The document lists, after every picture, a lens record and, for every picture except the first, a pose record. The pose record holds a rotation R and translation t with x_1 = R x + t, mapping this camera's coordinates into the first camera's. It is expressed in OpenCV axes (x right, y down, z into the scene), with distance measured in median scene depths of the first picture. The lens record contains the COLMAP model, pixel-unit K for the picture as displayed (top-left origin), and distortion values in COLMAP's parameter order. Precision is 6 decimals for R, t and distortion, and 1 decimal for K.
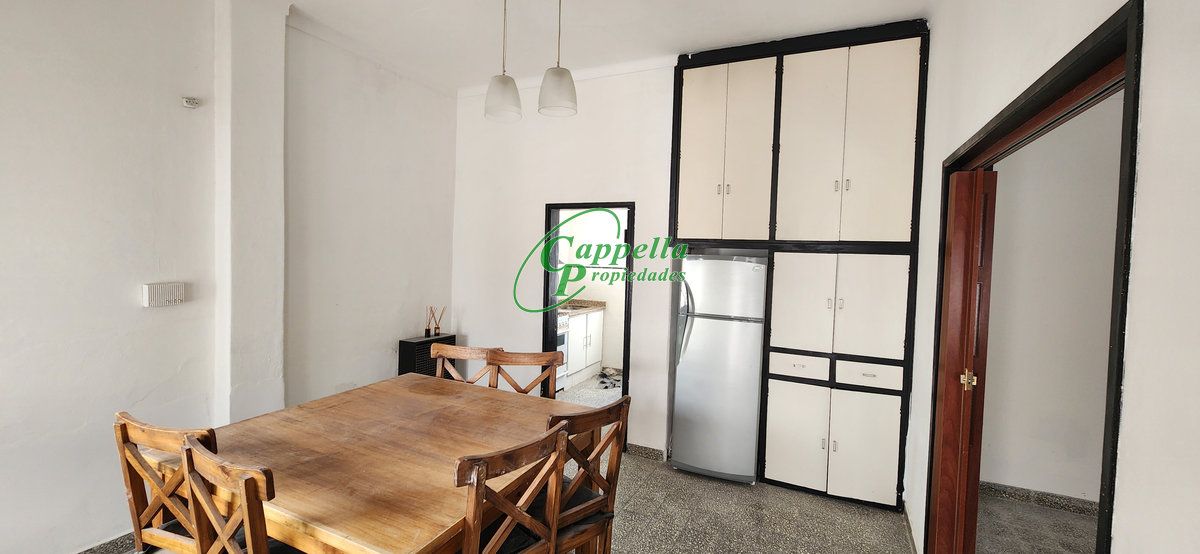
lens RADIAL K [[489.1, 0, 592.2], [0, 489.1, 279.5], [0, 0, 1]] dist [0.004526, -0.000158]
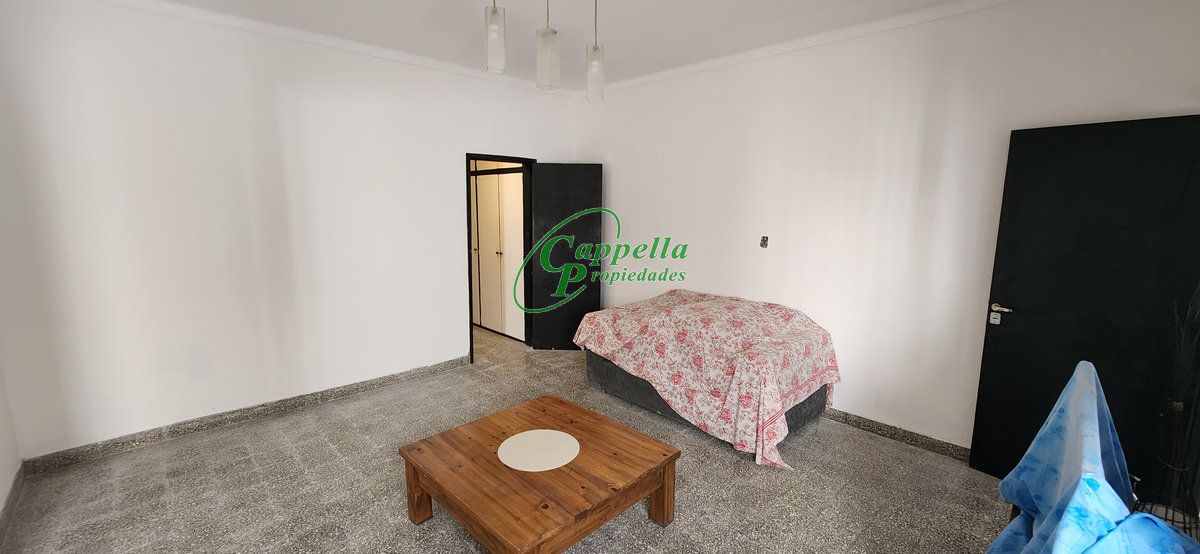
lens RADIAL K [[489.1, 0, 592.3], [0, 489.1, 261.8], [0, 0, 1]] dist [0.004526, -0.000158]
pose [[0.360975, -0.154987, 0.919606, 0.383987], [0.065418, 0.987872, 0.140813, 0.028942], [-0.930278, 0.009329, 0.366736, -0.153435]]
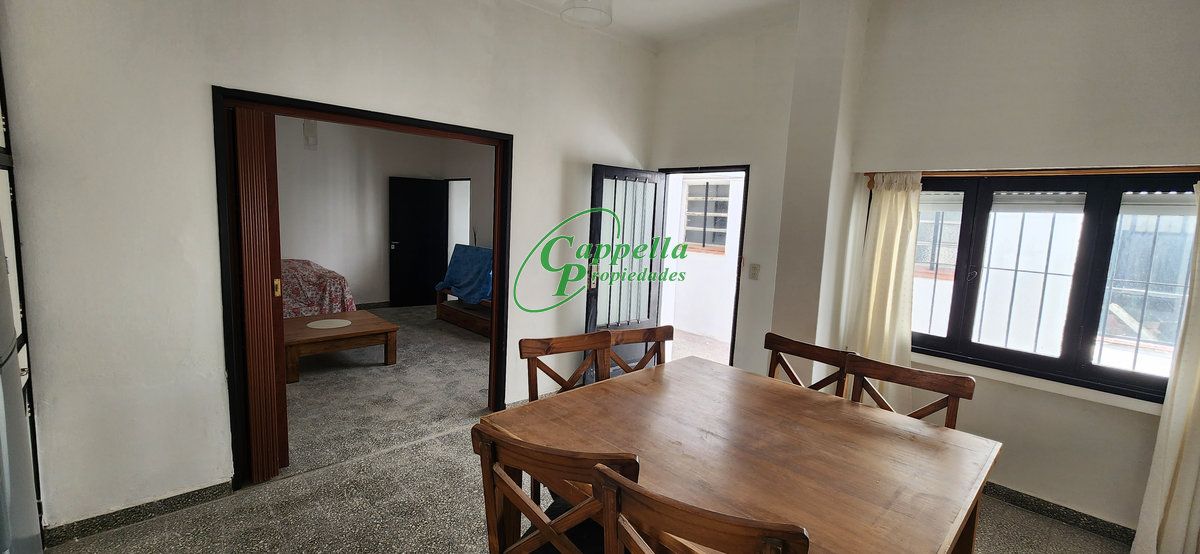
lens RADIAL K [[489.1, 0, 593.9], [0, 489.1, 266.1], [0, 0, 1]] dist [0.004526, -0.000158]
pose [[-0.925221, -0.111887, 0.362558, -0.298647], [-0.047466, 0.982158, 0.181969, -0.078514], [-0.376449, 0.151152, -0.914024, 1.284014]]
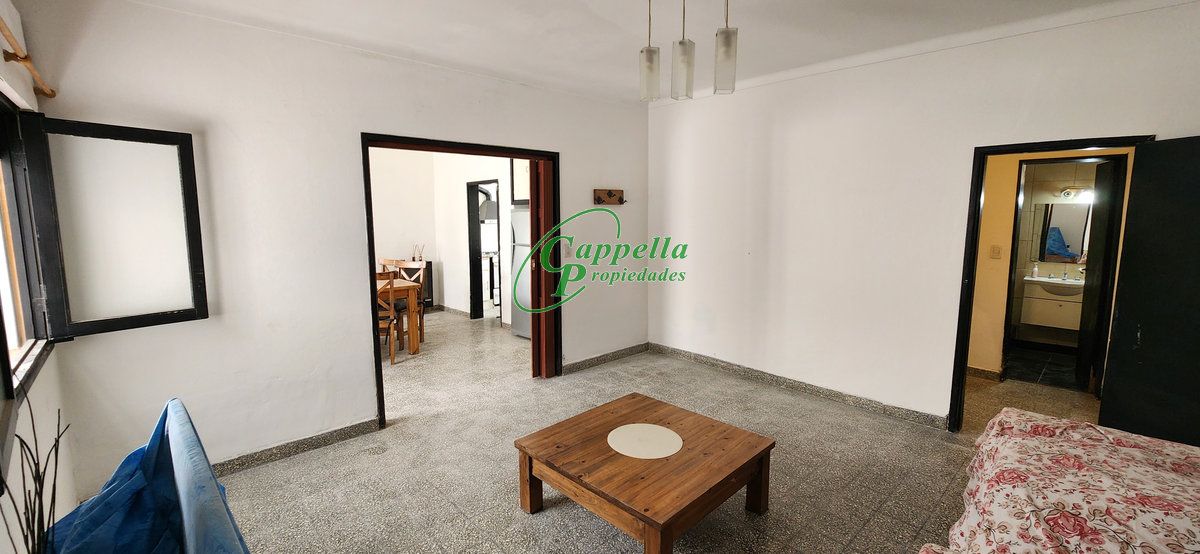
lens RADIAL K [[489.1, 0, 595.8], [0, 489.1, 269.6], [0, 0, 1]] dist [0.004526, -0.000158]
pose [[0.931314, 0.006558, -0.364157, 1.237040], [0.010041, 0.998996, 0.043670, 0.100511], [0.364078, -0.044327, 0.930313, -0.571487]]
